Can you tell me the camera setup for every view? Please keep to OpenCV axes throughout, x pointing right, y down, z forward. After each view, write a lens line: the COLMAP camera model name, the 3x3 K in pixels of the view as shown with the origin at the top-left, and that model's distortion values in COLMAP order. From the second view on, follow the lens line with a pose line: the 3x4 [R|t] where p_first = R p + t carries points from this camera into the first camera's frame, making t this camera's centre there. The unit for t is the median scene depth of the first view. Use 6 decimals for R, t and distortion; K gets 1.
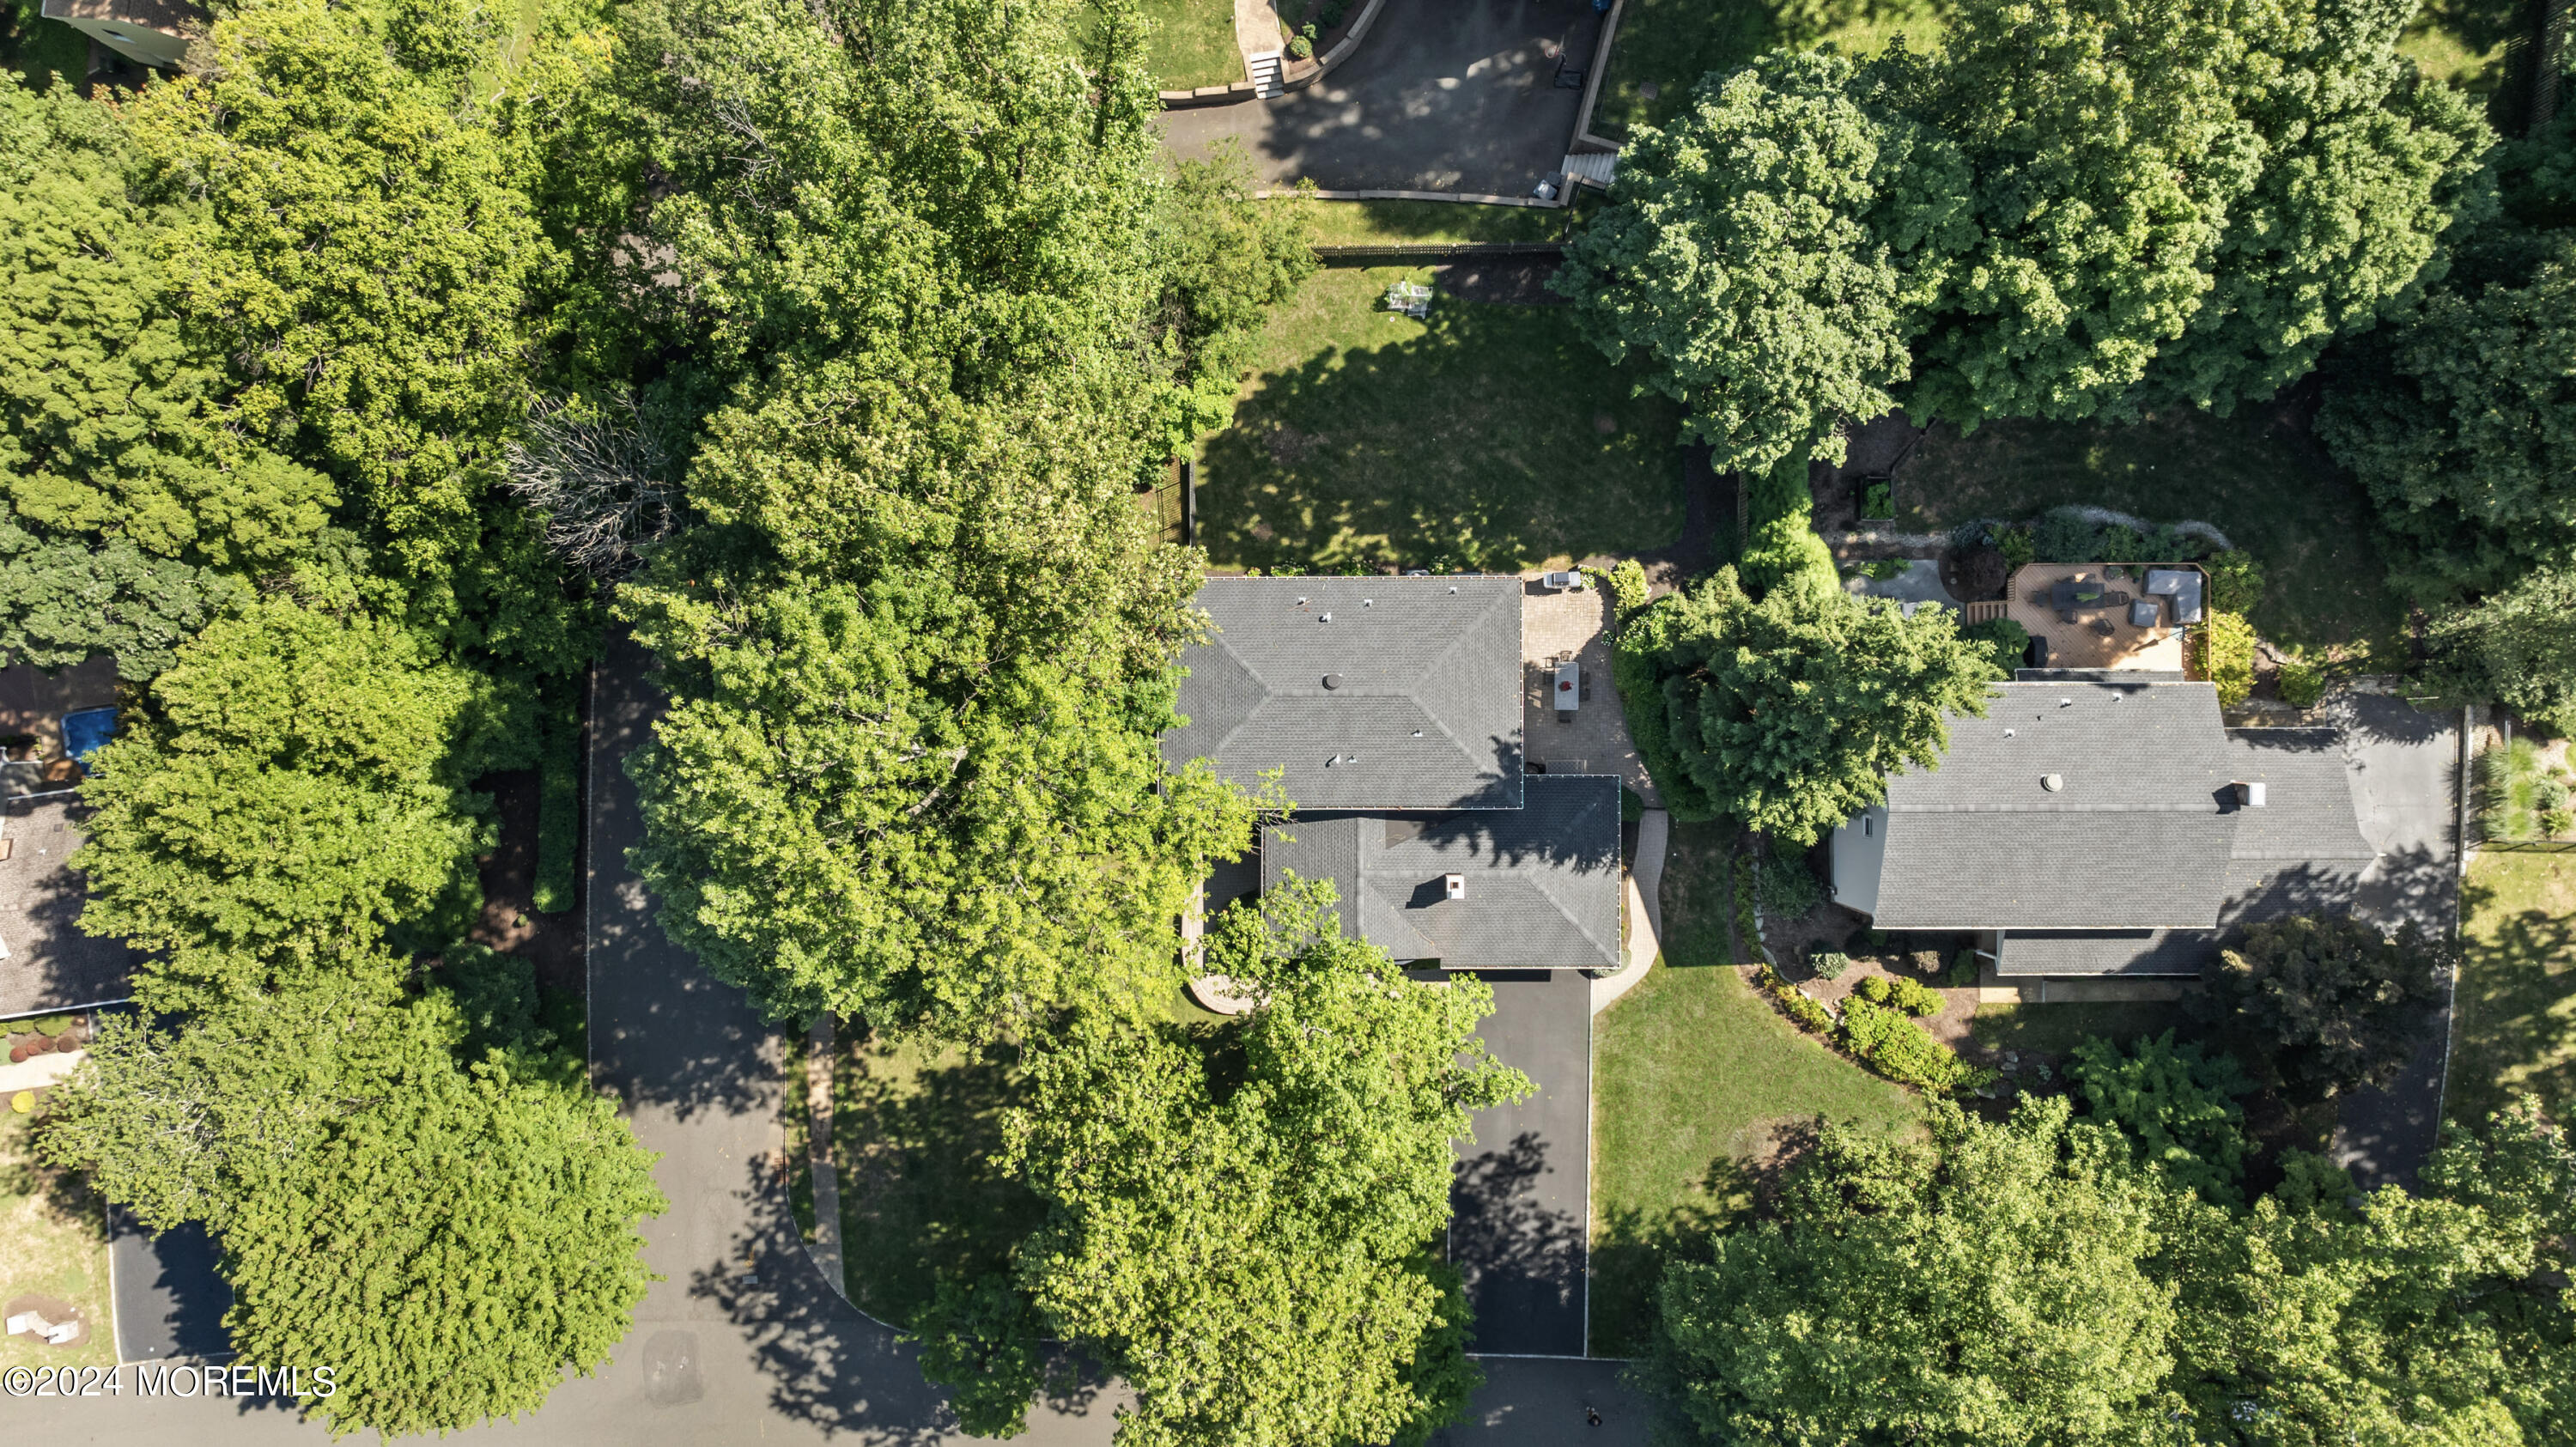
lens RADIAL K [[1843.2, 0, 1288.0], [0, 1843.2, 723.5], [0, 0, 1]] dist [0.013568, -0.059713]
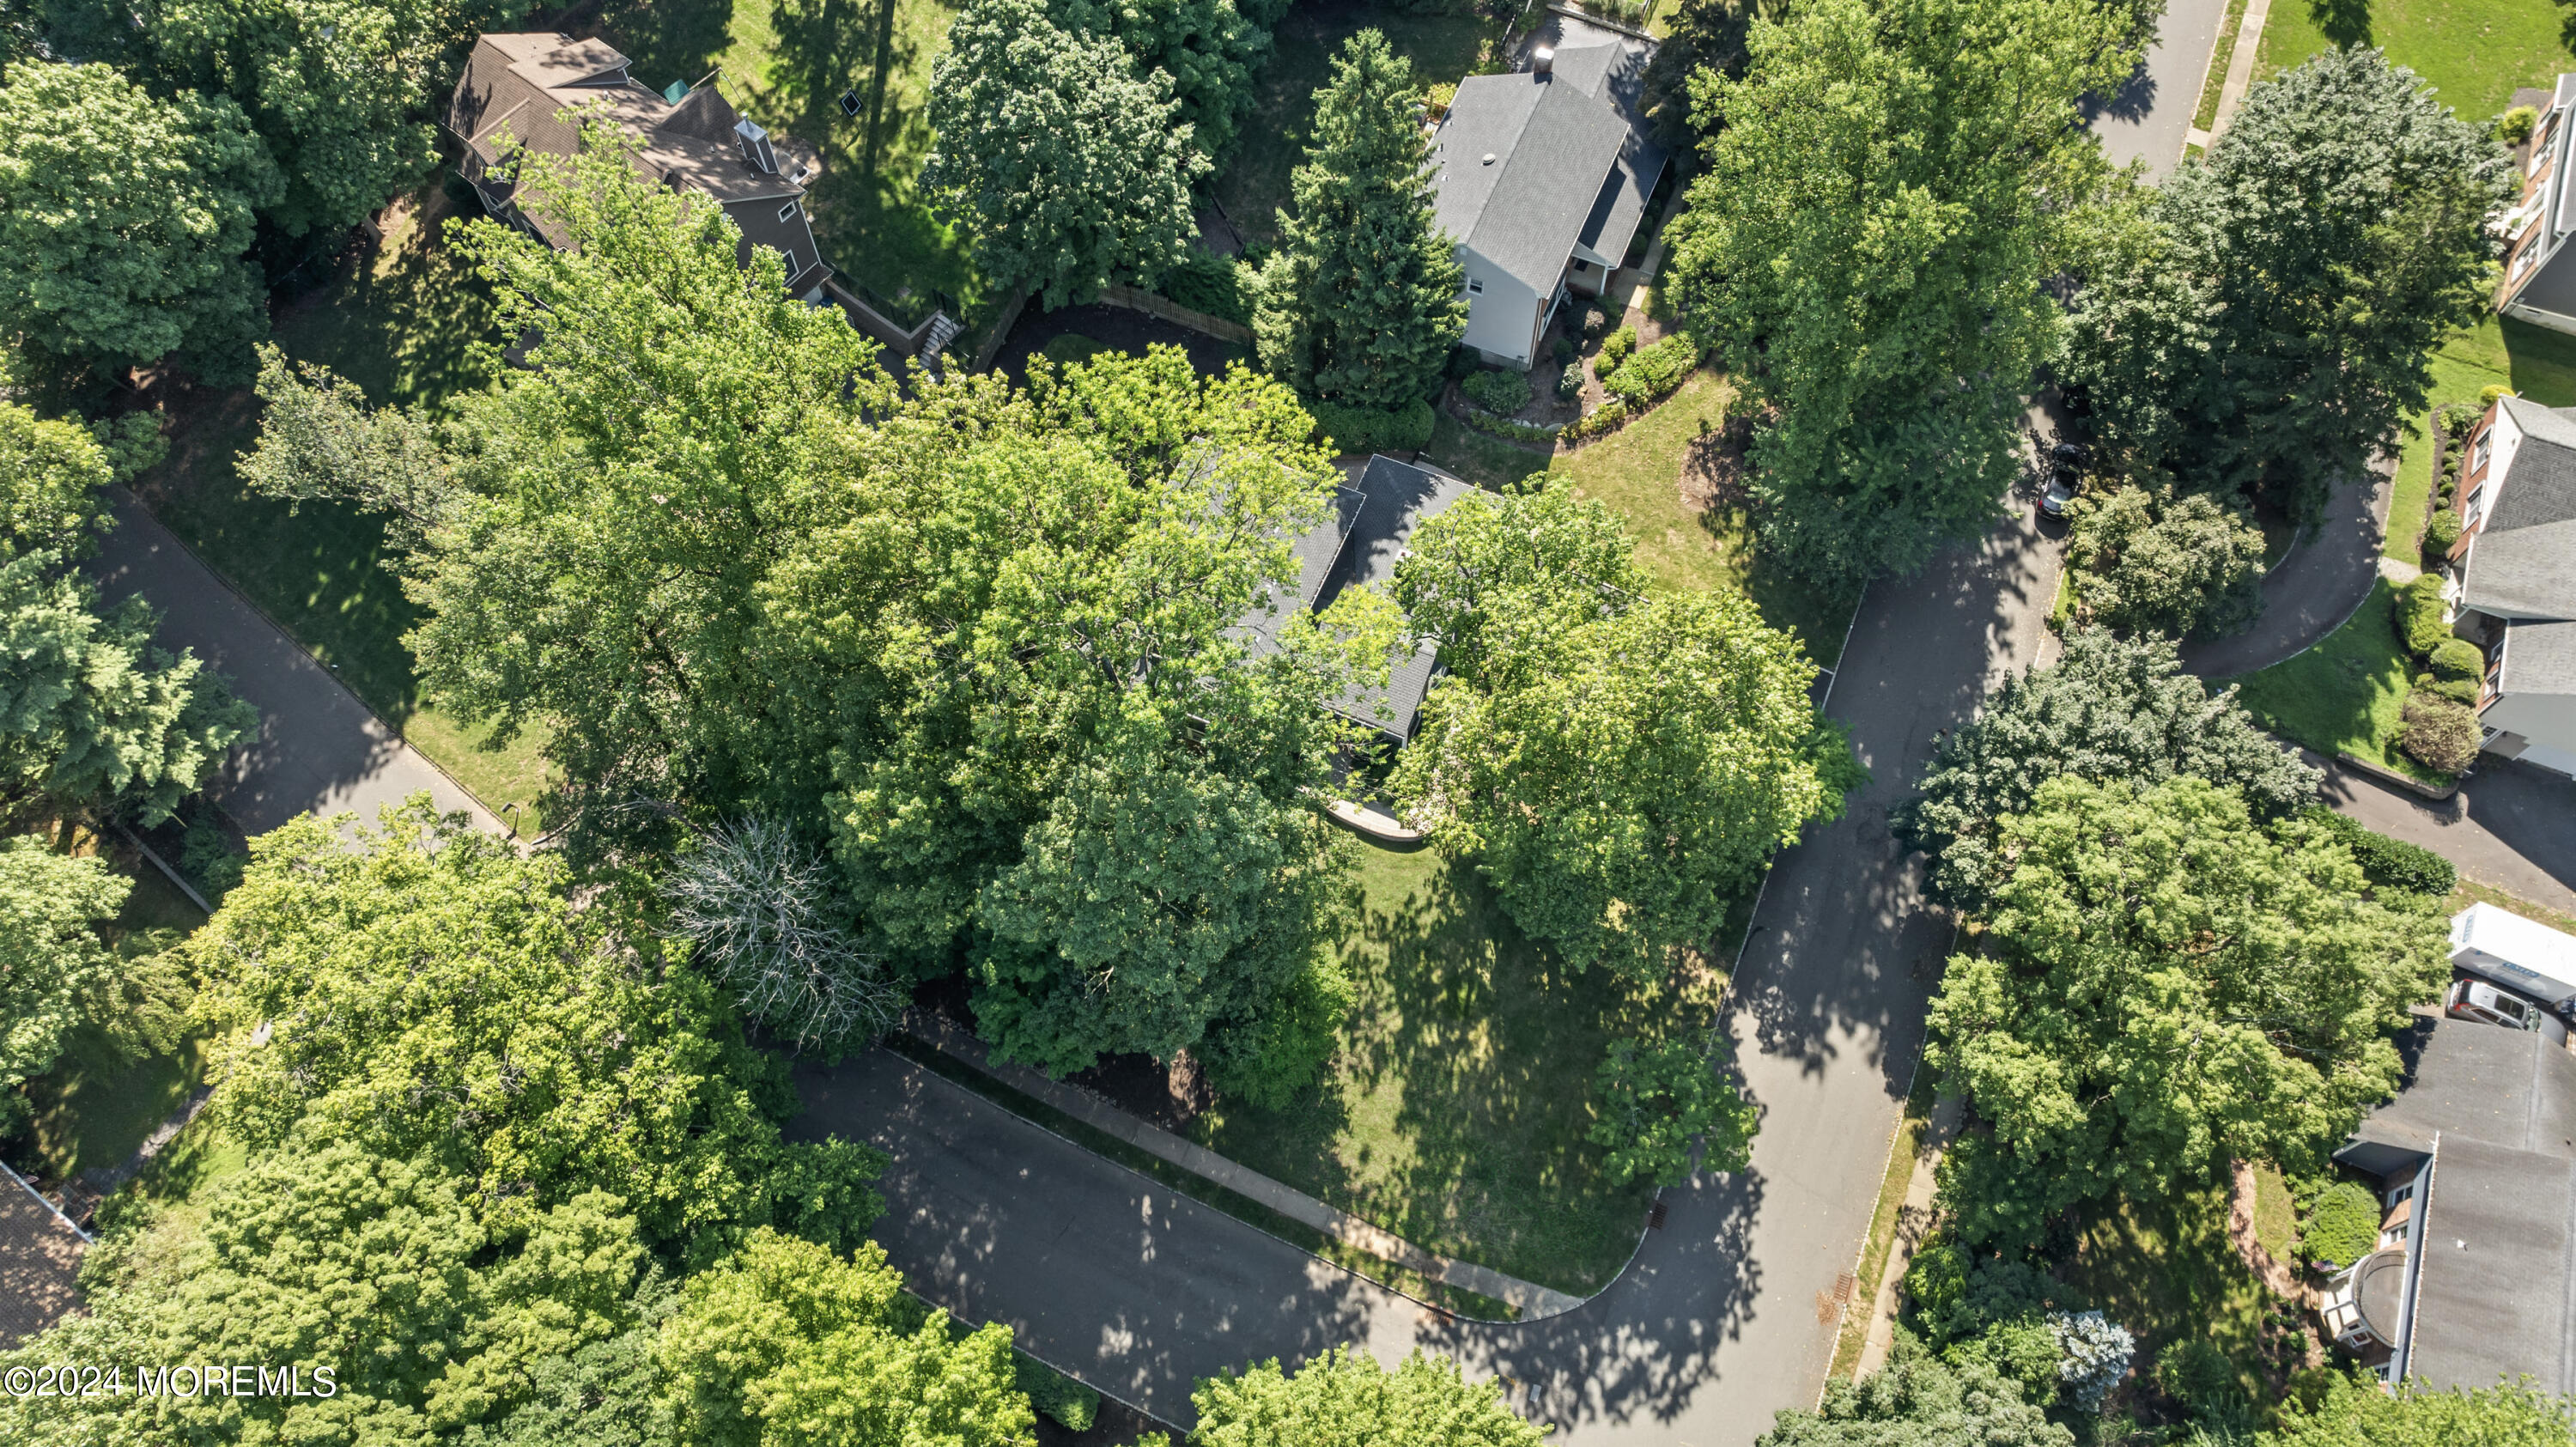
lens RADIAL K [[1843.2, 0, 1288.0], [0, 1843.2, 723.5], [0, 0, 1]] dist [0.013568, -0.059713]
pose [[0.398049, -0.799475, 0.449884, -0.497786], [0.917311, 0.341623, -0.204533, 0.263932], [0.009829, 0.494098, 0.869351, 0.003965]]
